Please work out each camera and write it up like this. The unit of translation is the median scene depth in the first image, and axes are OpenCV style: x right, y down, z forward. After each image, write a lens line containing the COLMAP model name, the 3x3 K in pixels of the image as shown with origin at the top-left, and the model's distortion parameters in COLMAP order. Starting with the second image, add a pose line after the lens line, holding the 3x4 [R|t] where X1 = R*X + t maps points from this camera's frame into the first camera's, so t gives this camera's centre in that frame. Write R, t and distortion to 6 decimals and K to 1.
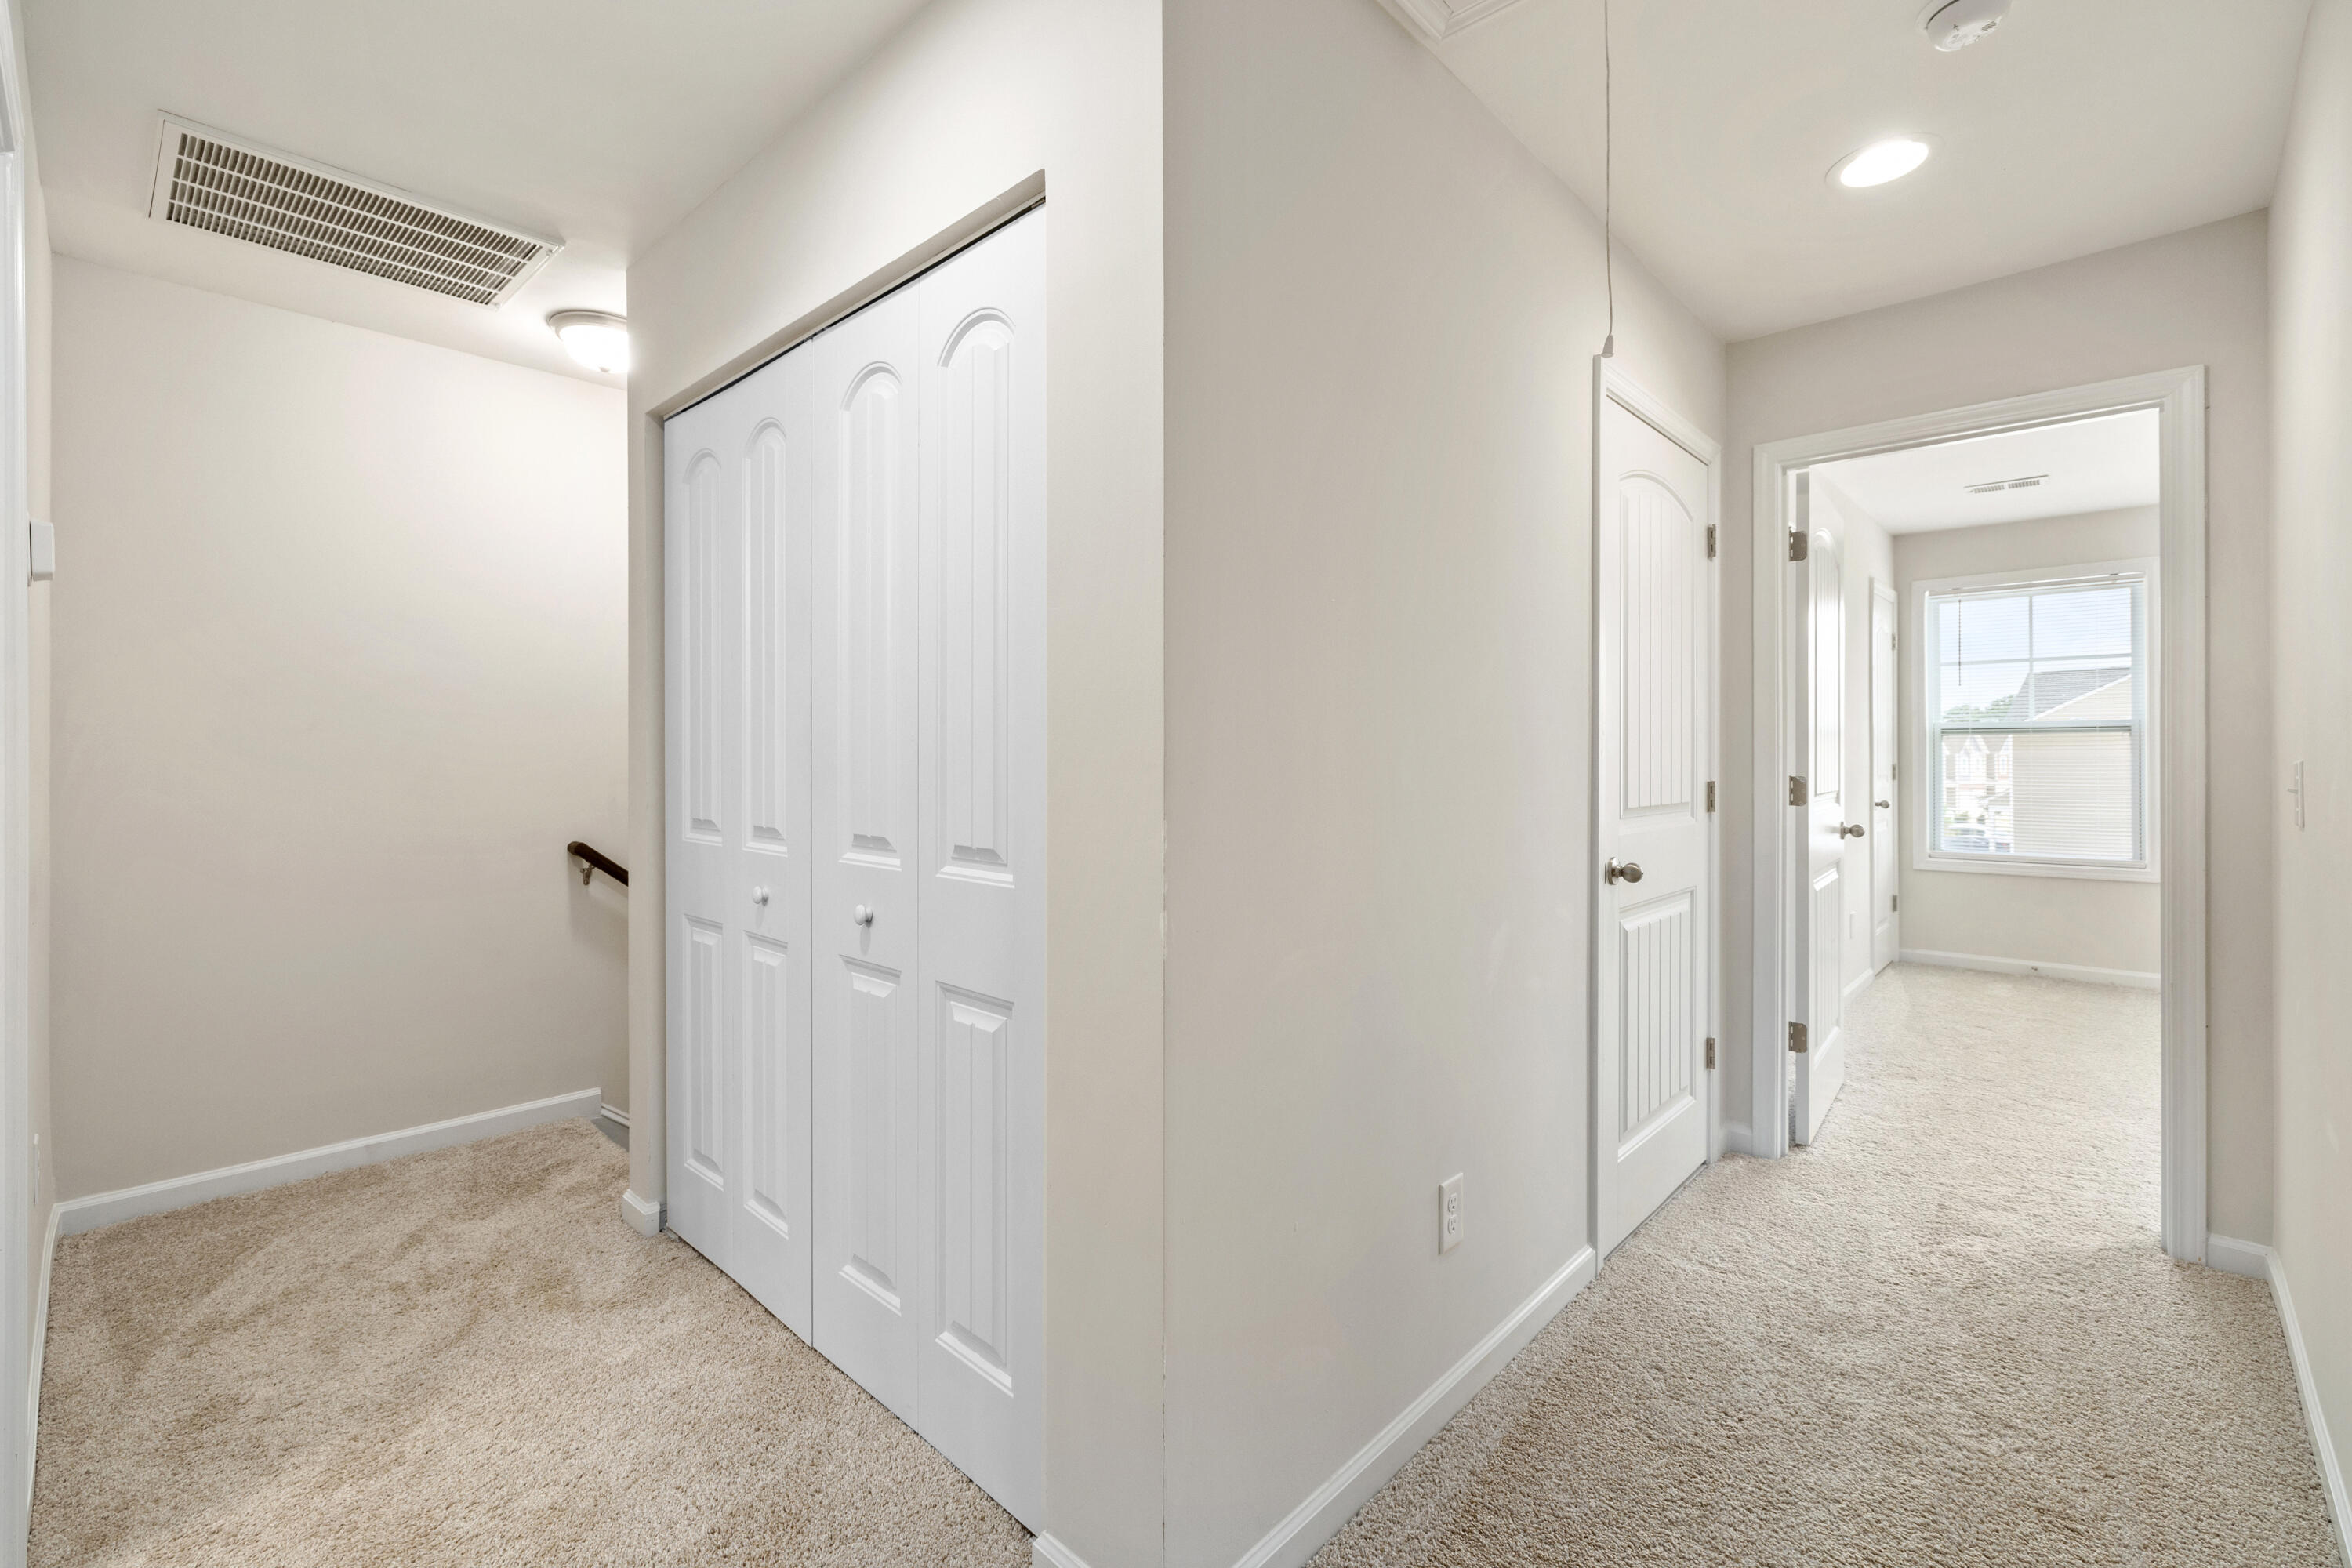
lens RADIAL K [[1016.7, 0, 1186.7], [0, 1016.7, 764.4], [0, 0, 1]] dist [0.001904, 0.000976]
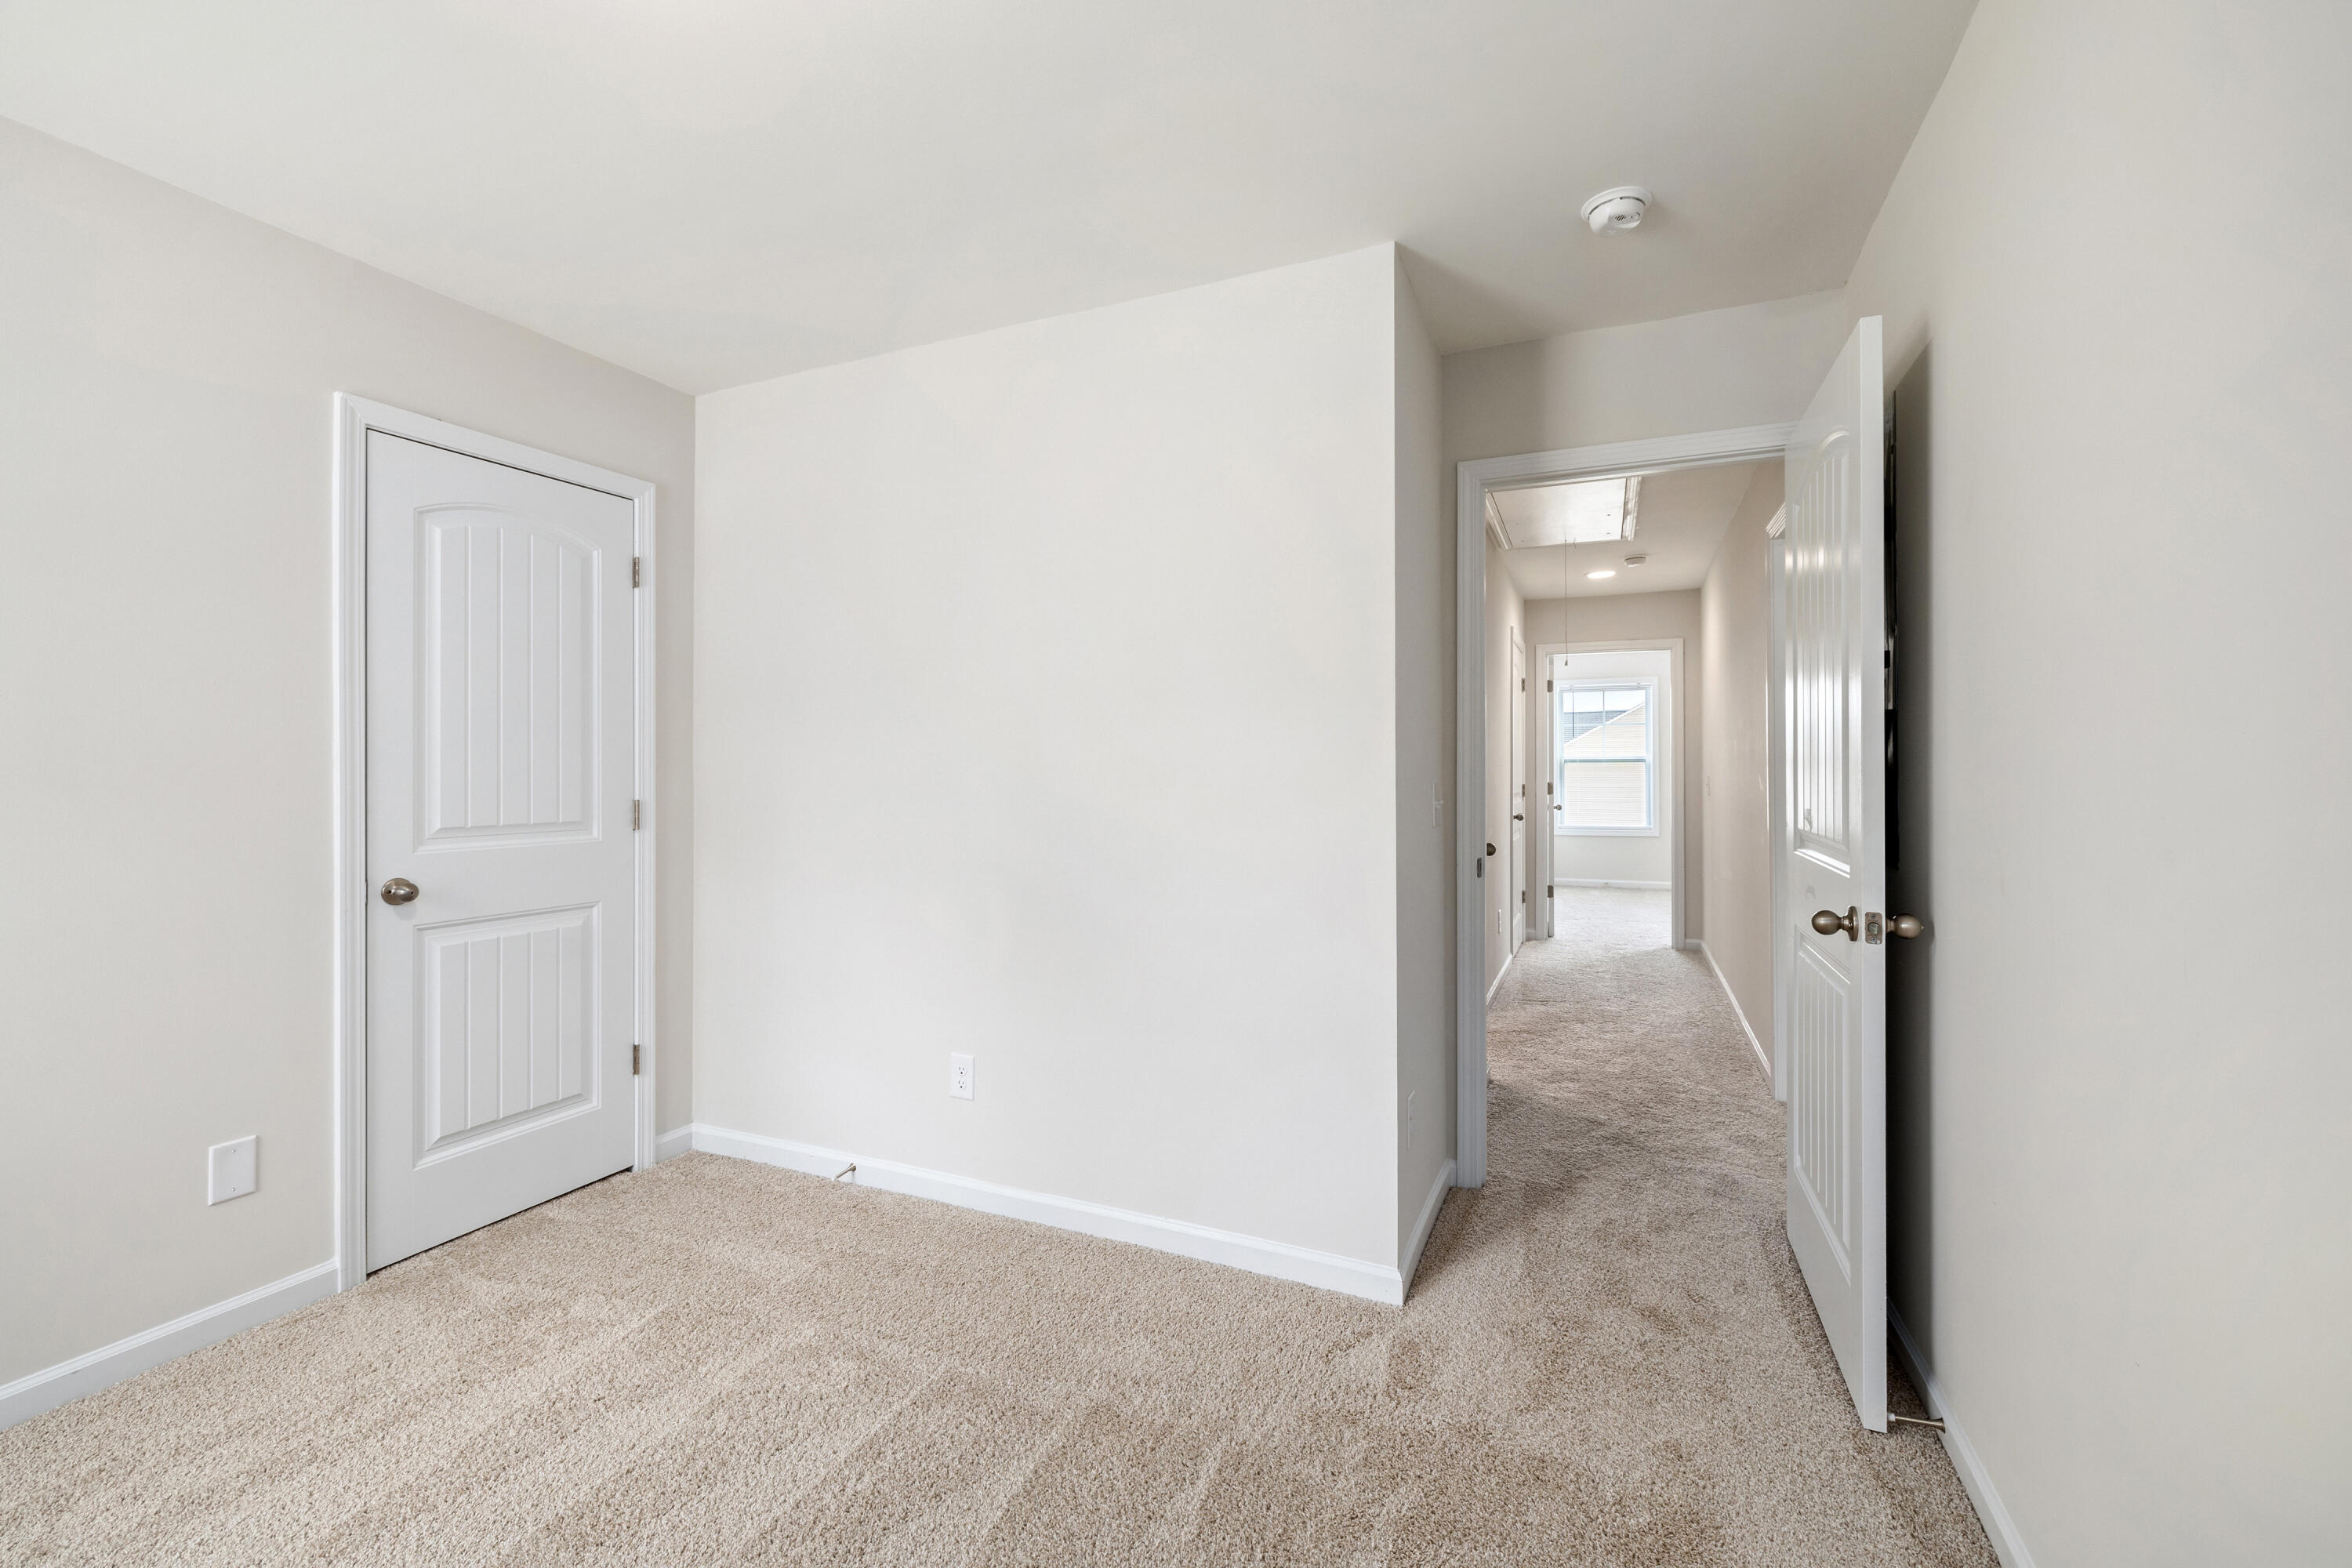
lens RADIAL K [[1016.7, 0, 1166.7], [0, 1016.7, 771.3], [0, 0, 1]] dist [0.001904, 0.000976]
pose [[0.943374, 0.005439, 0.331686, -1.072966], [-0.002858, 0.999962, -0.008271, 0.005439], [-0.331718, 0.006855, 0.943354, -0.986538]]
